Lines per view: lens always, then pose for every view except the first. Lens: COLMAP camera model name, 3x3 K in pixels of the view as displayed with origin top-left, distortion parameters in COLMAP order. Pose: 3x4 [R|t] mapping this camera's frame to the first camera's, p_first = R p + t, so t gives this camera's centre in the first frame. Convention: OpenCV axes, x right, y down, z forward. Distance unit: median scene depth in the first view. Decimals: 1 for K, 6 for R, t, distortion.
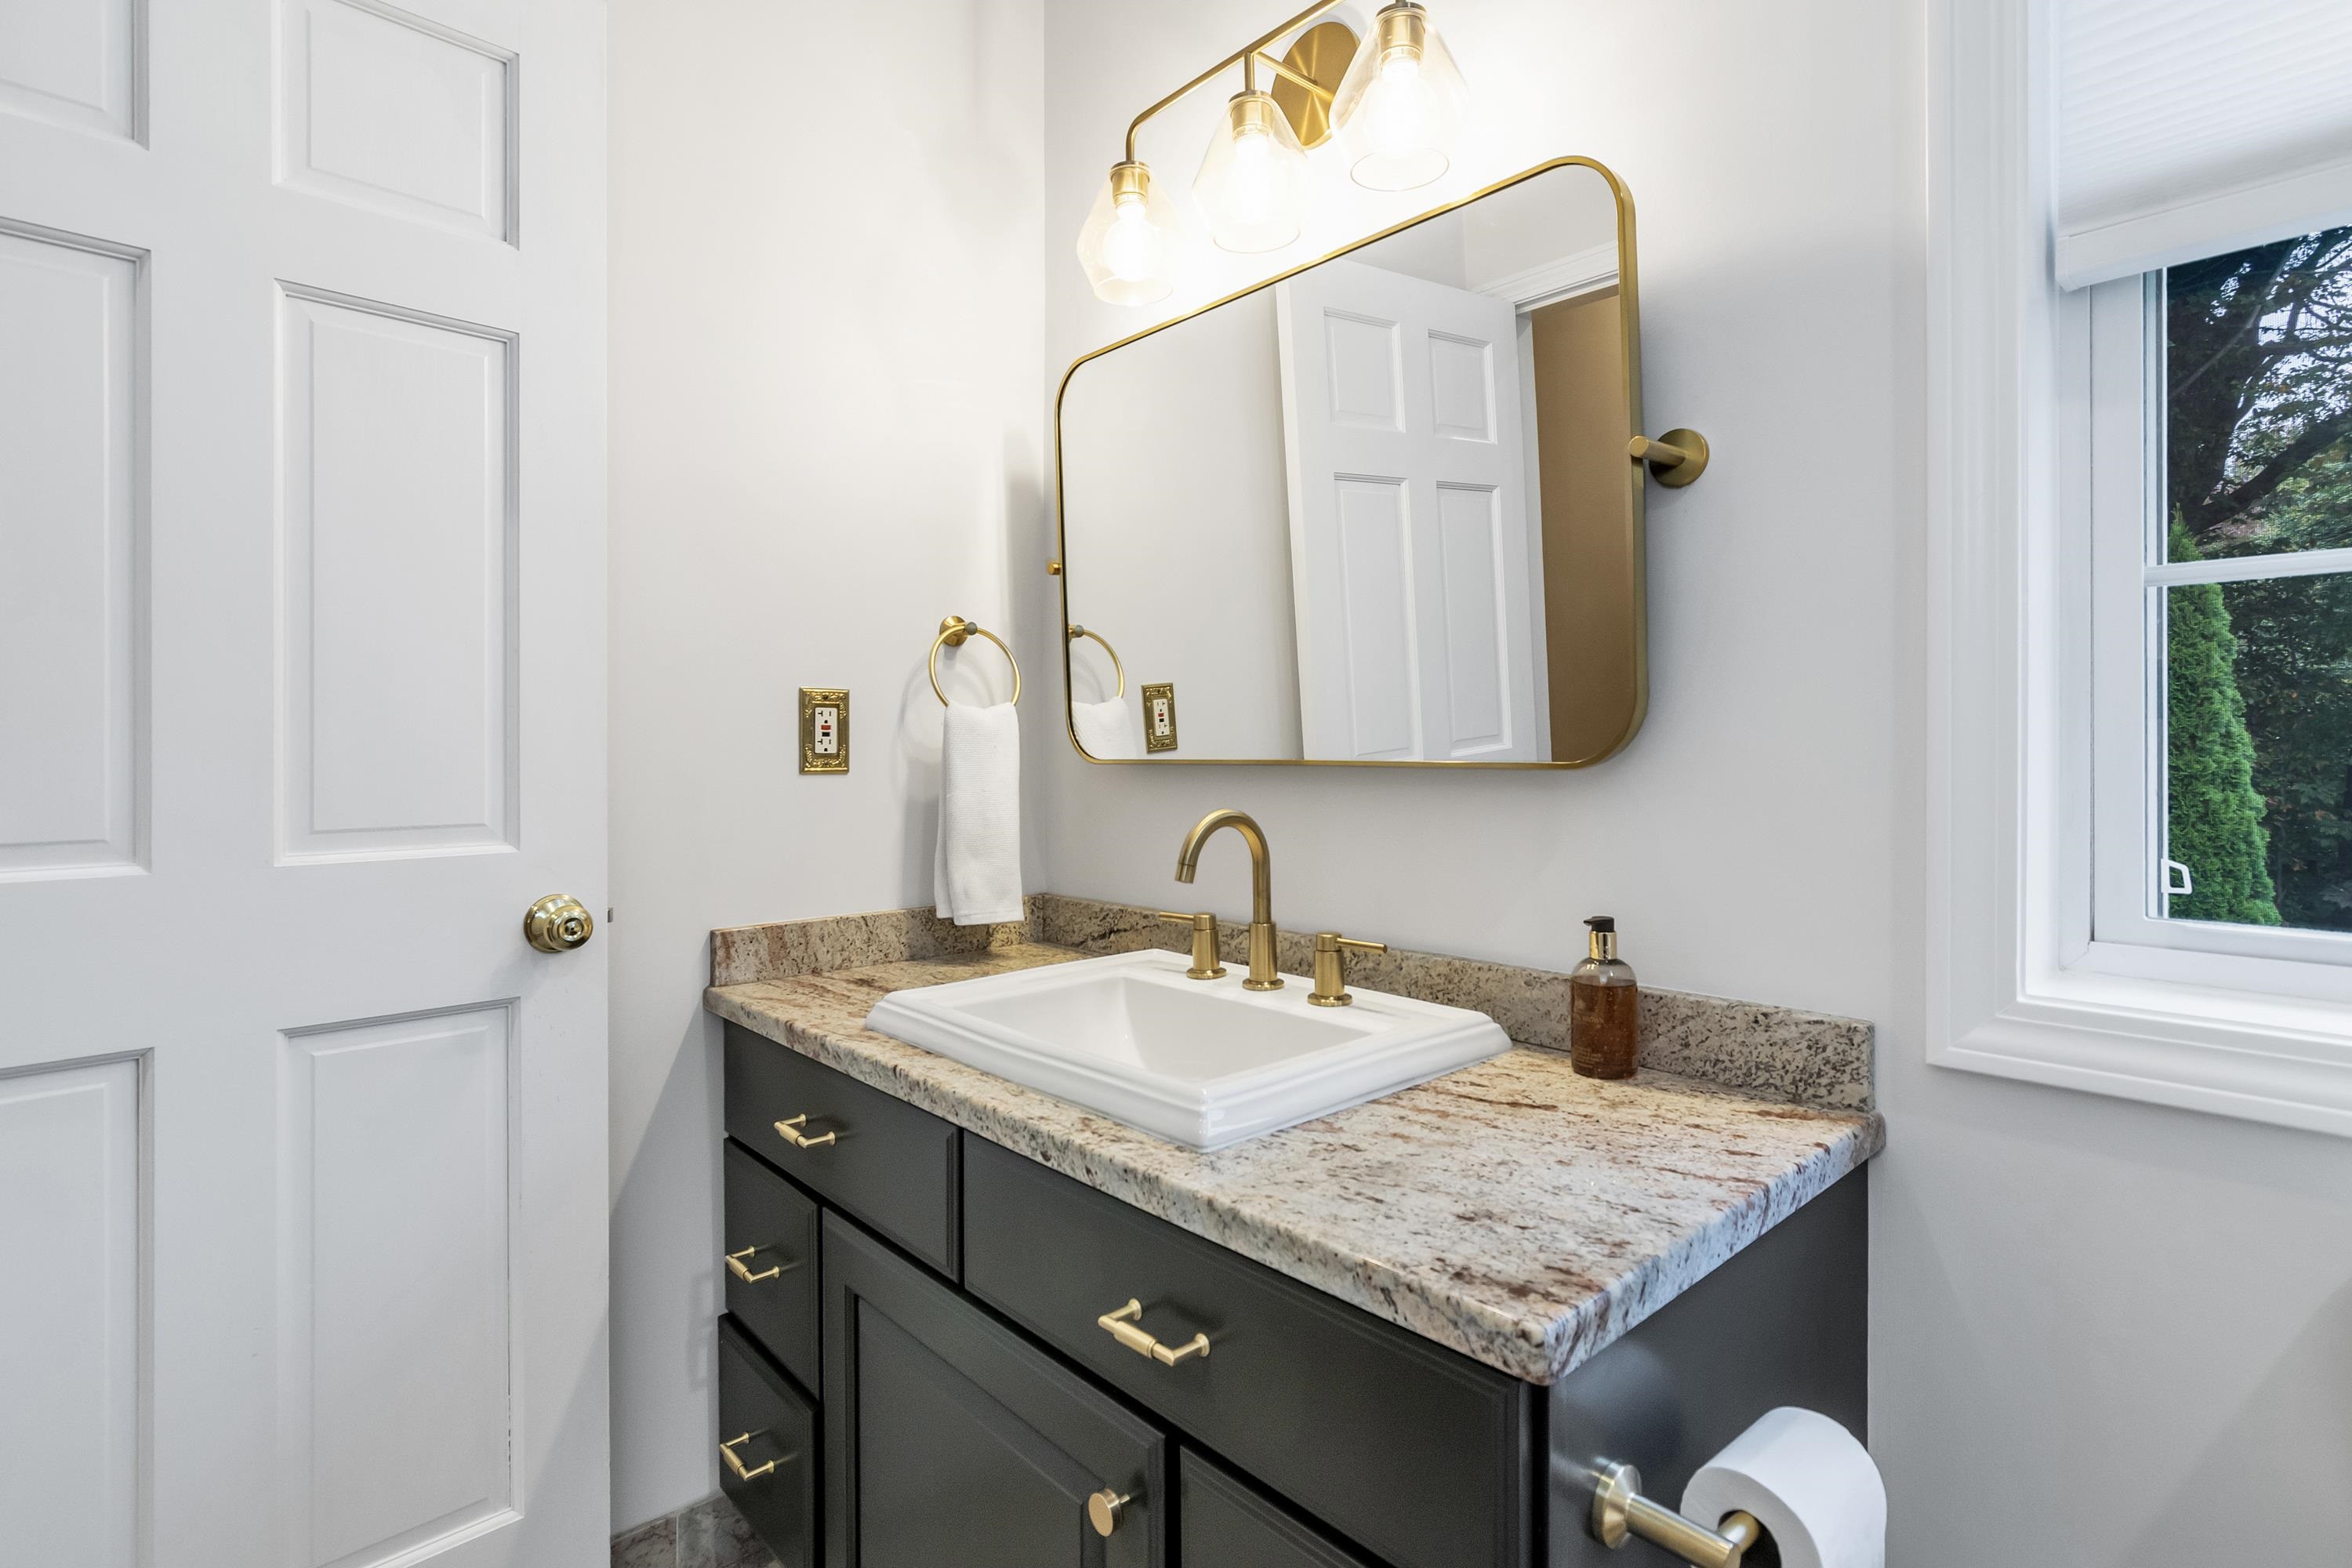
lens RADIAL K [[1151.3, 0, 1163.9], [0, 1151.3, 792.3], [0, 0, 1]] dist [0.000186, 0.001976]
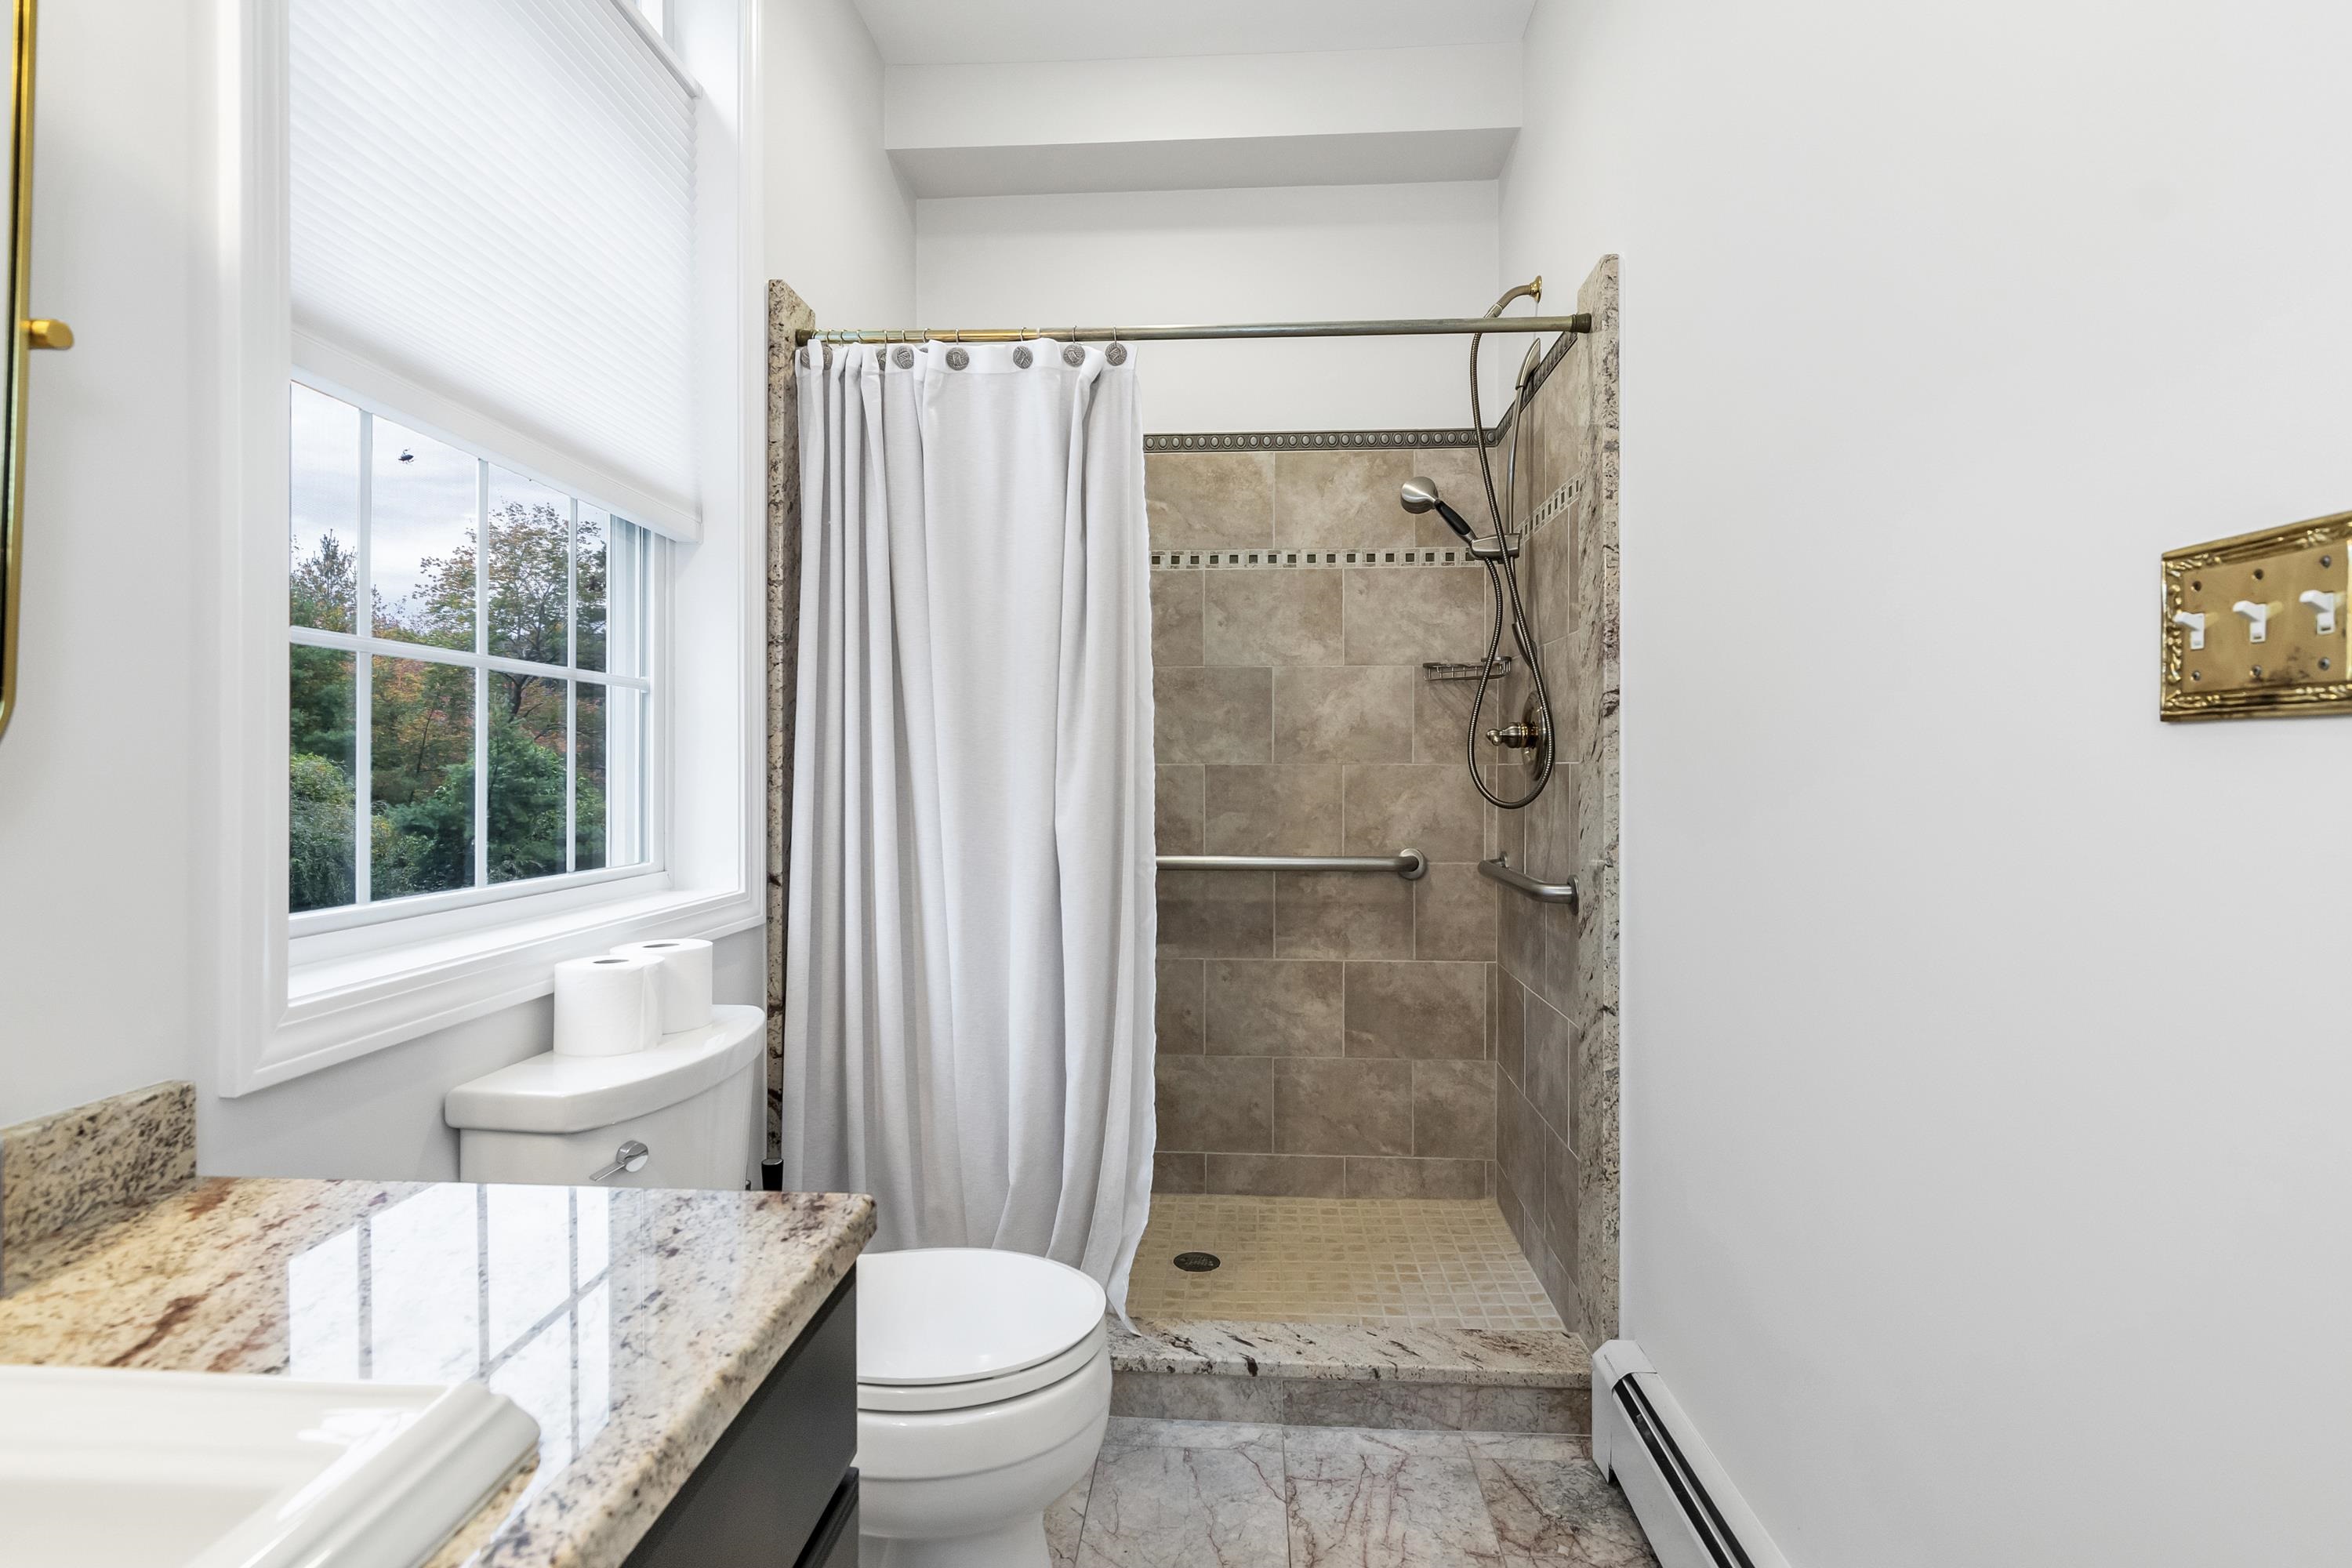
lens RADIAL K [[1151.3, 0, 1163.9], [0, 1151.3, 792.3], [0, 0, 1]] dist [0.000186, 0.001976]
pose [[-0.707371, -0.009320, 0.706781, -0.562621], [0.028681, 0.998711, 0.041874, -0.040842], [-0.706260, 0.049891, -0.706192, 1.065785]]
